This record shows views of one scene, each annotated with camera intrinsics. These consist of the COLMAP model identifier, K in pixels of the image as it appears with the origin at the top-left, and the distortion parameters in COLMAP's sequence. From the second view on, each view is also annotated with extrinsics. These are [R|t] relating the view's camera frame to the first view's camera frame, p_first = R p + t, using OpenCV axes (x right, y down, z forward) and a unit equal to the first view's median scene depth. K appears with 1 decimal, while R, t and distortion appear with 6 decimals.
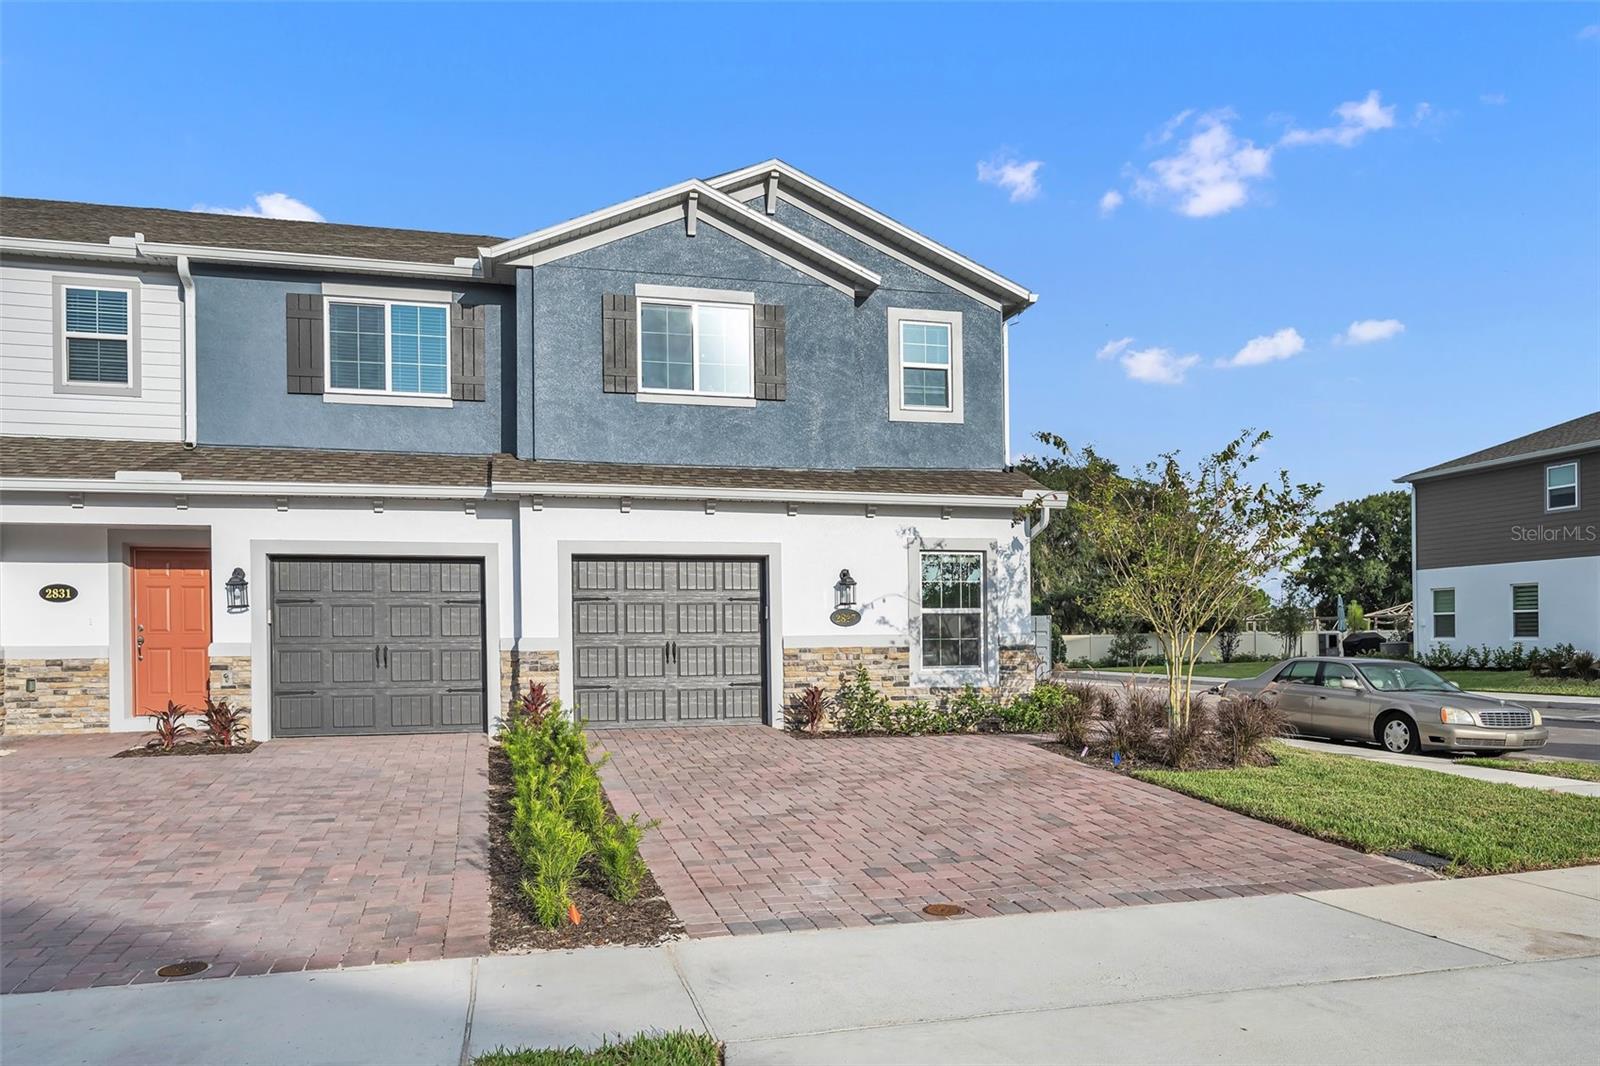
lens RADIAL K [[1171.6, 0, 820.1], [0, 1171.6, 651.9], [0, 0, 1]] dist [-0.002477, -0.002548]
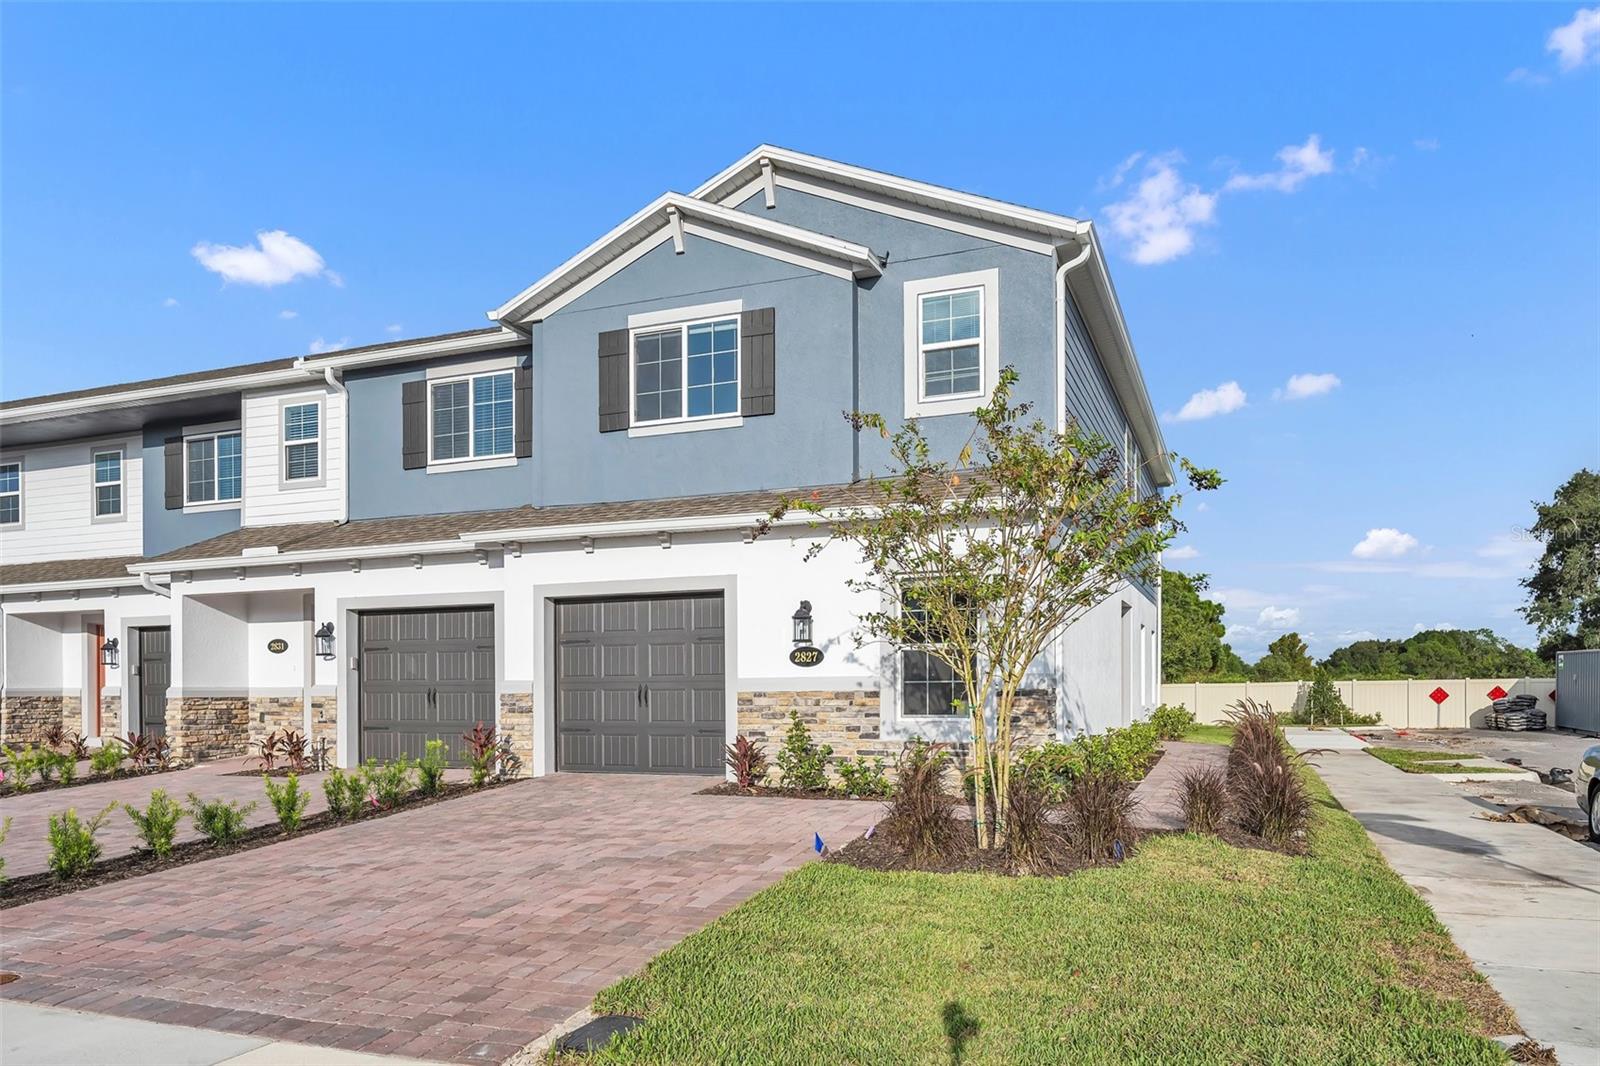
lens RADIAL K [[1178.2, 0, 824.9], [0, 1178.2, 687.9], [0, 0, 1]] dist [-0.006680, -0.003287]
pose [[0.784219, 0.003169, -0.620476, 0.586105], [-0.005882, 0.999980, -0.002328, -0.004576], [0.620456, 0.005476, 0.784222, 0.340476]]
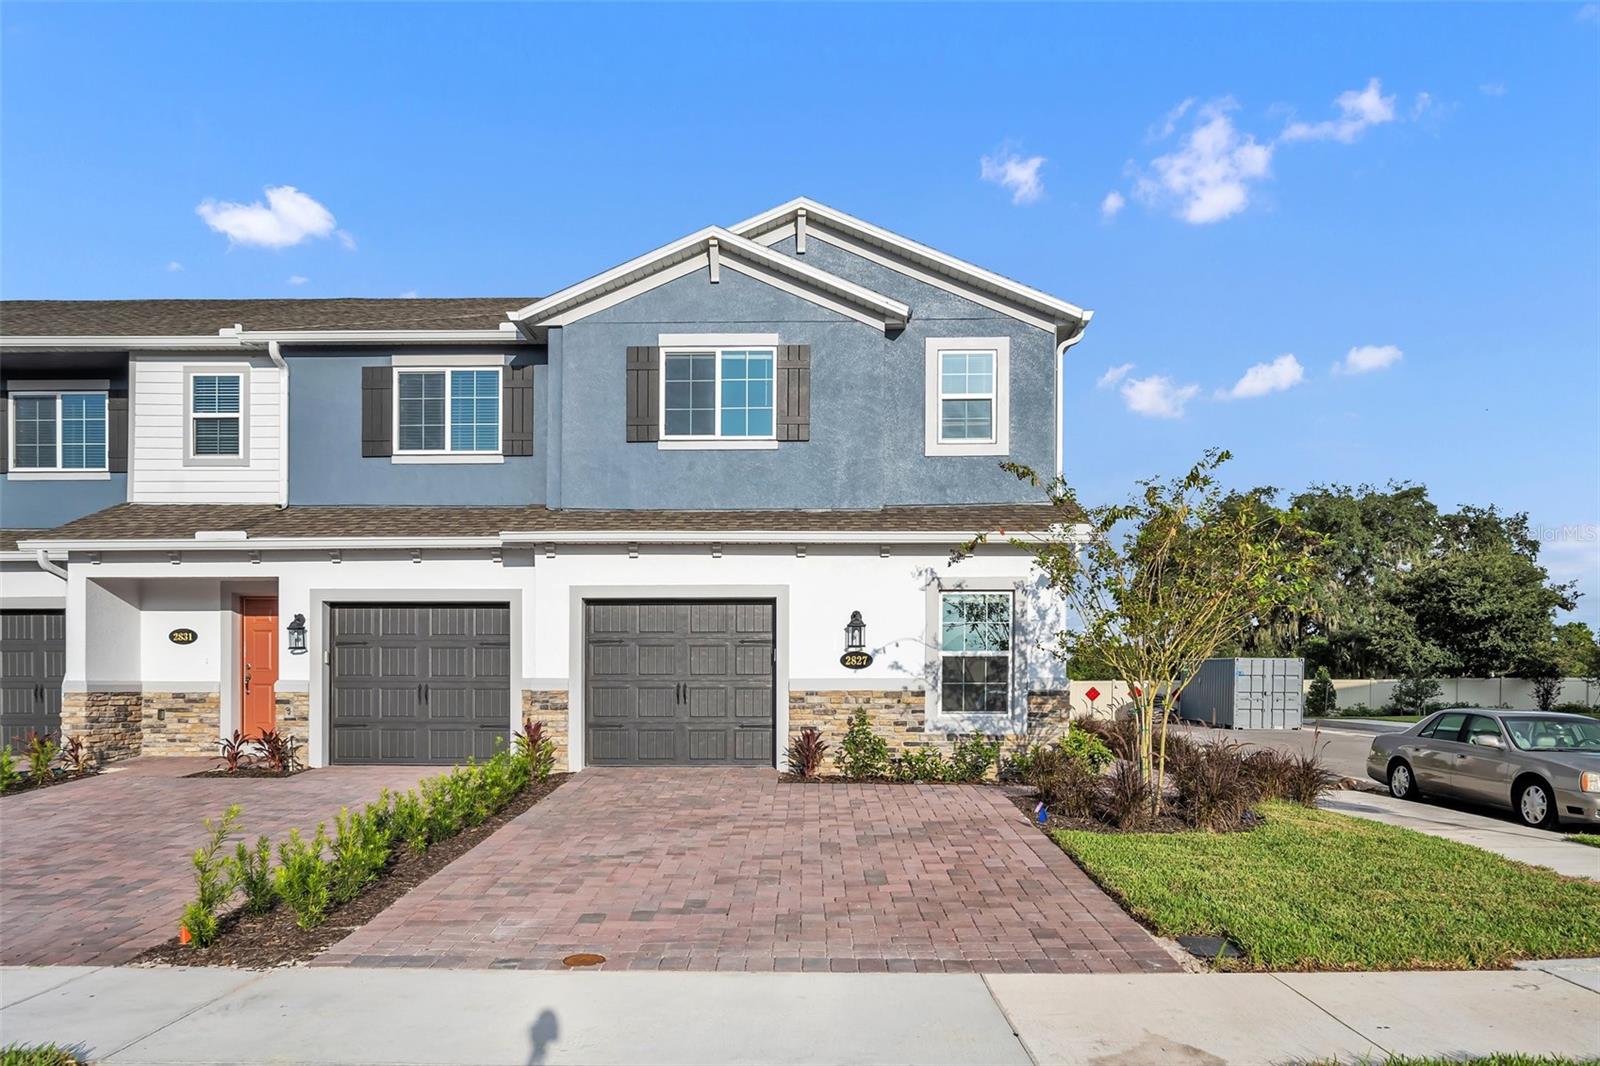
lens RADIAL K [[1178.2, 0, 824.9], [0, 1178.2, 687.9], [0, 0, 1]] dist [-0.006680, -0.003287]
pose [[0.956996, 0.011701, -0.289866, 0.289770], [-0.012694, 0.999918, -0.001548, -0.004576], [0.289824, 0.005161, 0.957066, 0.055422]]
